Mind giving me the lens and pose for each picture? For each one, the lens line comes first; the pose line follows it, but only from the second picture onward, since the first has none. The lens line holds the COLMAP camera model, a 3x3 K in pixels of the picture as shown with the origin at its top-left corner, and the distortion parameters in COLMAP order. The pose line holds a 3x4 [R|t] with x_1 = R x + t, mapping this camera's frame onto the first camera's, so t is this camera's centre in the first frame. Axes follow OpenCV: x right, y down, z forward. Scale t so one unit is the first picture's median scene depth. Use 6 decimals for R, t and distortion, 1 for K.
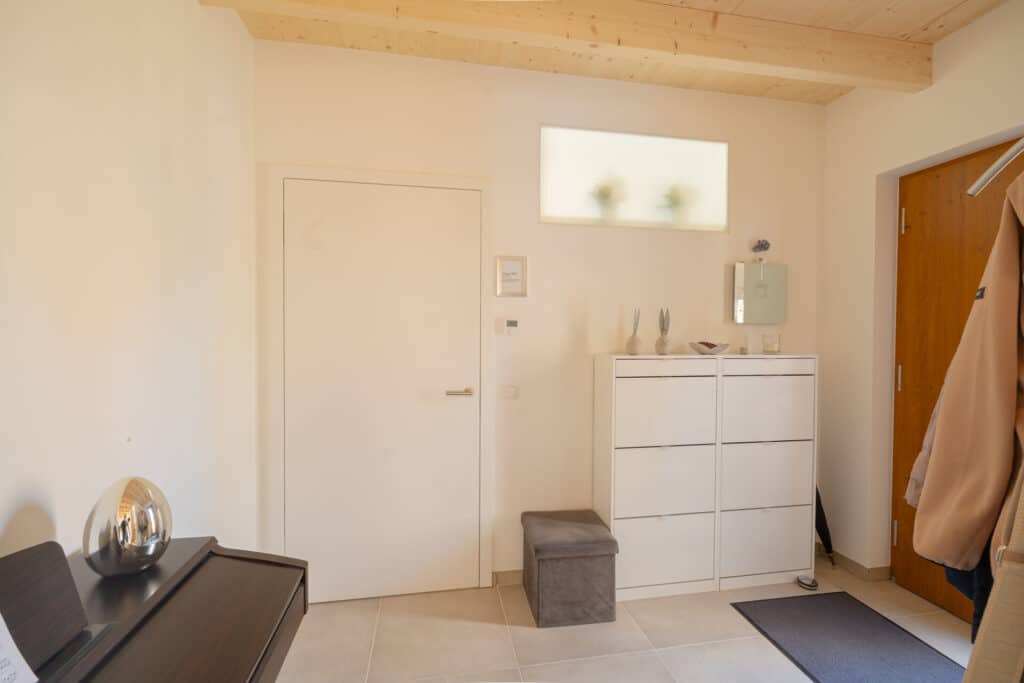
lens RADIAL K [[451.8, 0, 512.3], [0, 451.8, 339.7], [0, 0, 1]] dist [-0.010783, -0.000364]
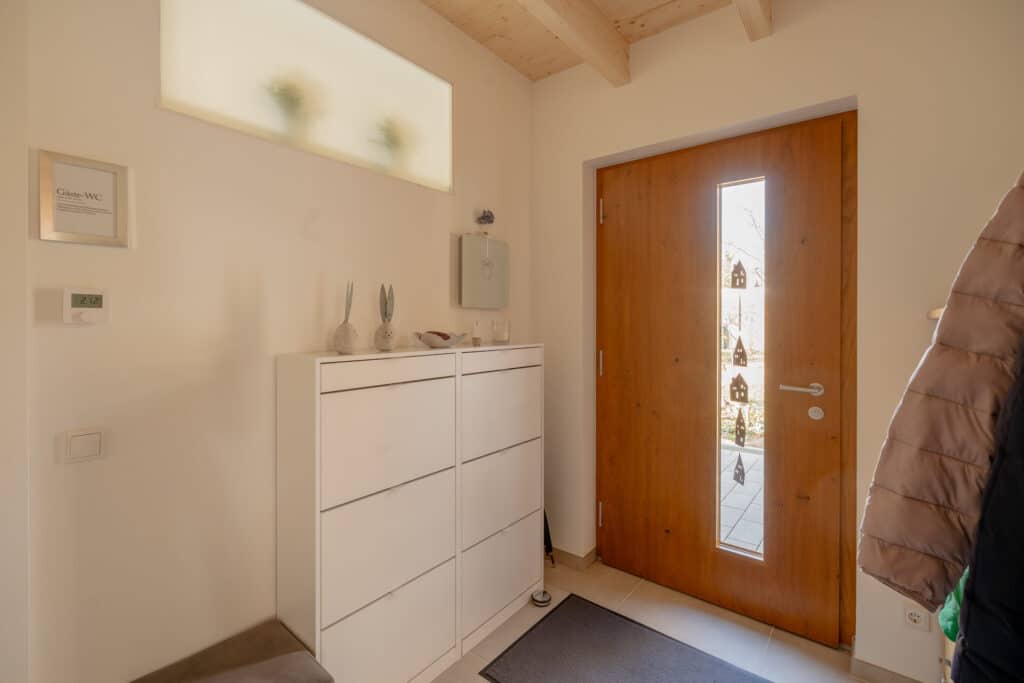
lens RADIAL K [[451.8, 0, 509.3], [0, 451.8, 324.6], [0, 0, 1]] dist [-0.010783, -0.000364]
pose [[0.756913, -0.009168, 0.653451, 0.027382], [0.014480, 0.999891, -0.002744, -0.002681], [-0.653355, 0.011539, 0.756964, 0.350534]]
